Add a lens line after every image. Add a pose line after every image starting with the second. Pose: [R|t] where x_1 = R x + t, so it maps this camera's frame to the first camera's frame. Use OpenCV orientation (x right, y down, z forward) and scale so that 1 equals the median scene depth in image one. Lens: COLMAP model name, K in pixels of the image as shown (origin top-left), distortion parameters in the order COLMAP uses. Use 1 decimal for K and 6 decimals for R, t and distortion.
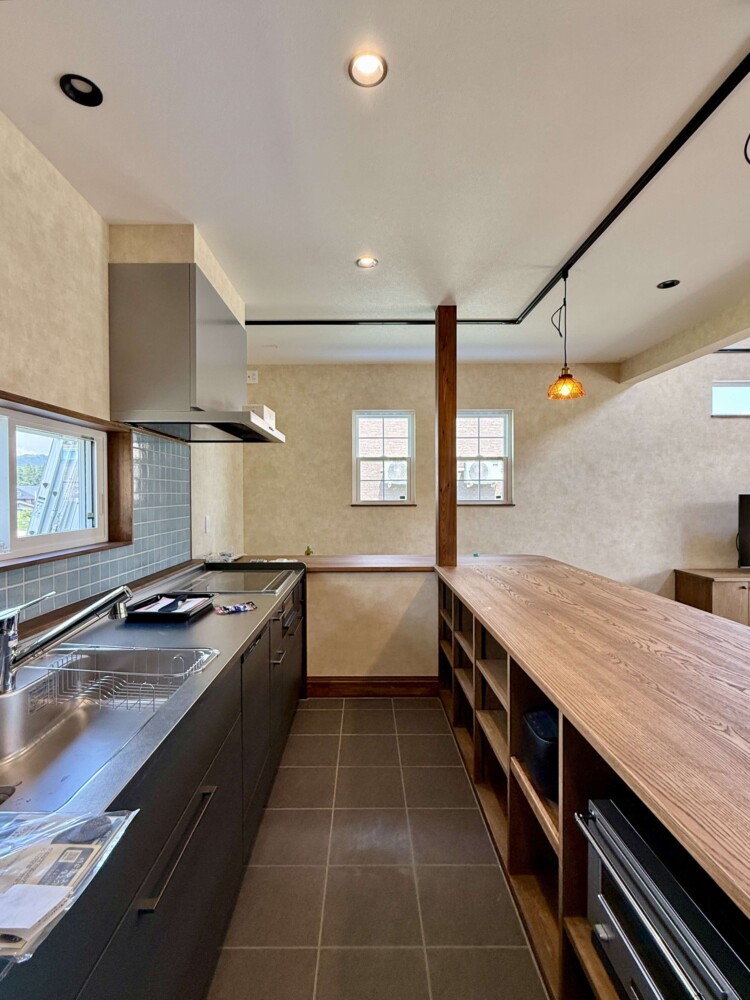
lens RADIAL K [[469.4, 0, 371.1], [0, 469.4, 504.2], [0, 0, 1]] dist [0.000230, 0.000031]
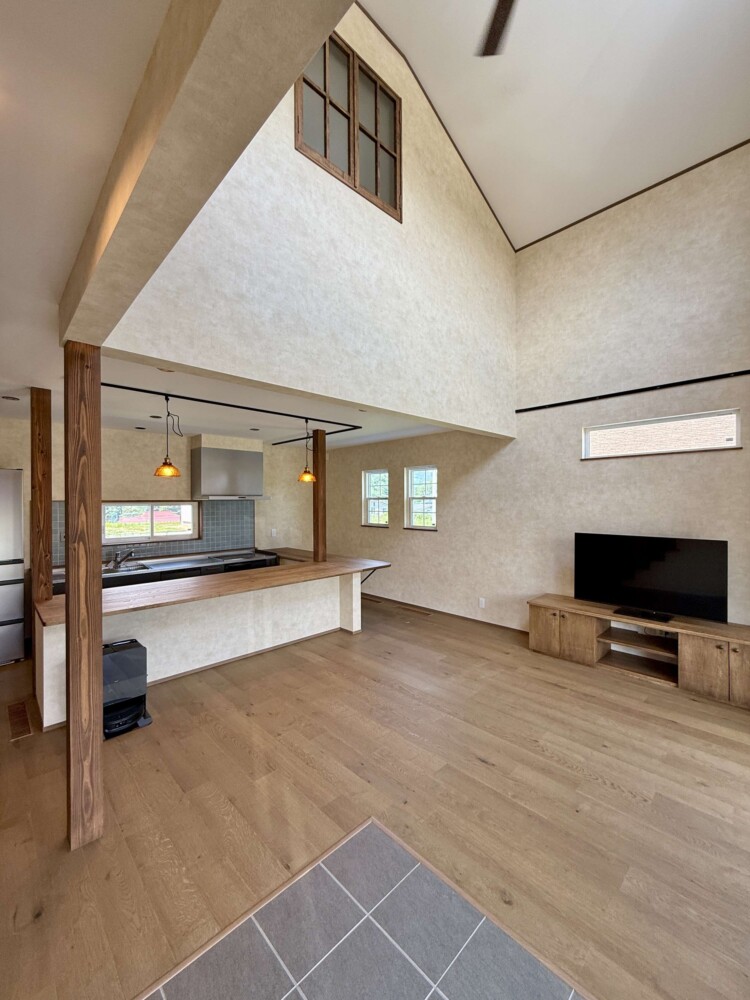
lens RADIAL K [[403.4, 0, 372.9], [0, 403.4, 500.2], [0, 0, 1]] dist [-0.002426, -0.000270]
pose [[0.693824, 0.000773, -0.720144, 1.064611], [-0.007741, 0.999950, -0.006385, -0.082534], [0.720103, 0.010005, 0.693795, -0.008139]]
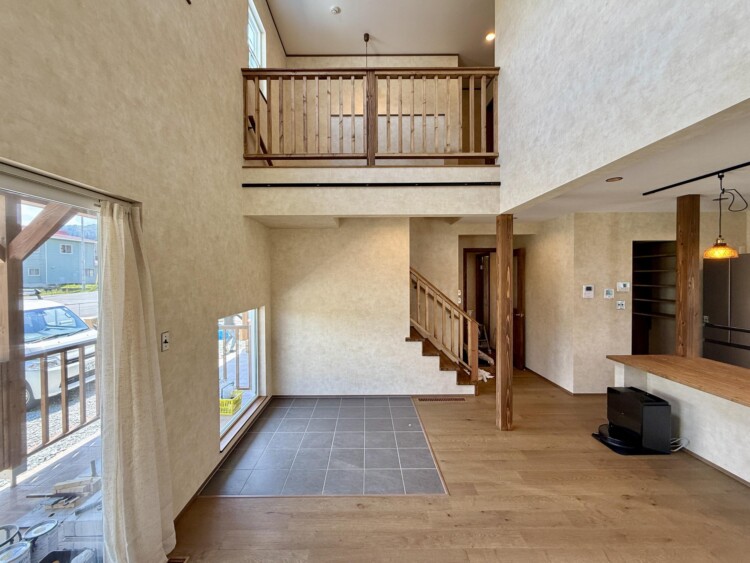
lens RADIAL K [[307.6, 0, 368.1], [0, 307.6, 280.6], [0, 0, 1]] dist [0.000055, -0.000078]
pose [[-0.999924, 0.010805, -0.005959, 0.877783], [0.010634, 0.999548, 0.028110, -0.111722], [0.006260, 0.028045, -0.999587, 0.812148]]
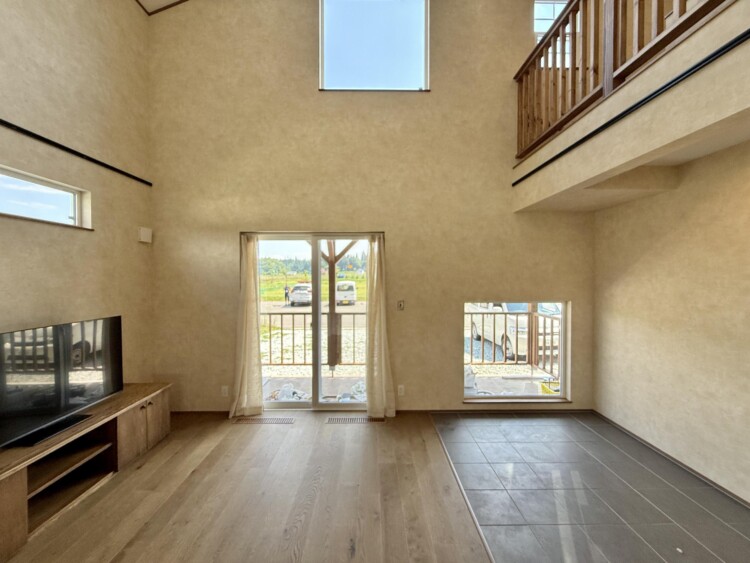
lens RADIAL K [[302.6, 0, 375.0], [0, 302.6, 281.5], [0, 0, 1]] dist [-0.002426, -0.000270]
pose [[-0.016409, -0.012077, 0.999792, 0.394232], [0.014856, 0.999814, 0.012321, -0.085998], [-0.999755, 0.015055, -0.016227, 0.449676]]
